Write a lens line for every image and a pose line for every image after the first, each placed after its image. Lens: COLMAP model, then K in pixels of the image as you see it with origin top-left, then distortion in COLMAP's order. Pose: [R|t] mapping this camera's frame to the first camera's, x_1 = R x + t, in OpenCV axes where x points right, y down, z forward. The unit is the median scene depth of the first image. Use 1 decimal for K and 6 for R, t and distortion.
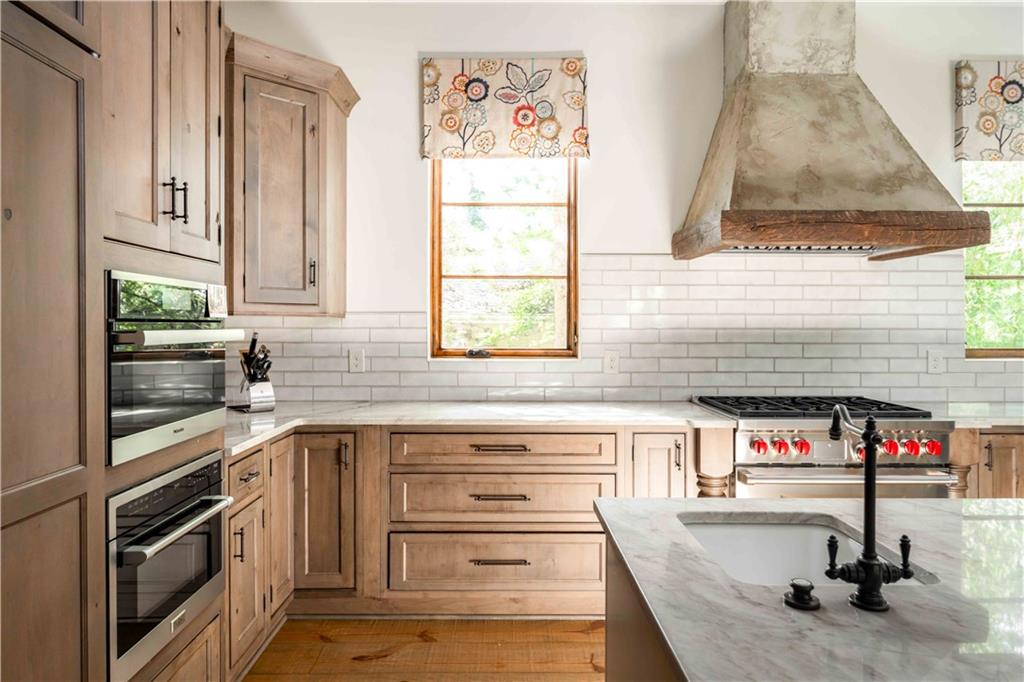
lens RADIAL K [[628.9, 0, 510.5], [0, 628.9, 322.5], [0, 0, 1]] dist [-0.002433, -0.000761]
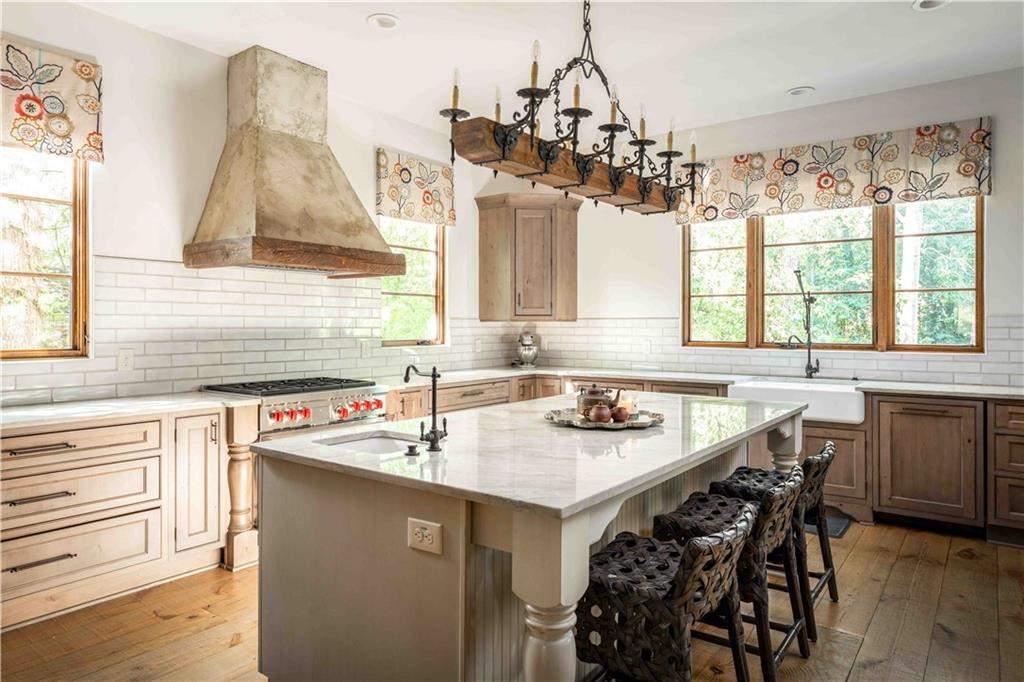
lens RADIAL K [[628.9, 0, 510.5], [0, 628.9, 322.5], [0, 0, 1]] dist [-0.002433, -0.000761]
pose [[0.607093, 0.002751, 0.794626, -0.313471], [-0.004061, 0.999992, -0.000359, -0.002762], [-0.794620, -0.003010, 0.607099, -0.173805]]
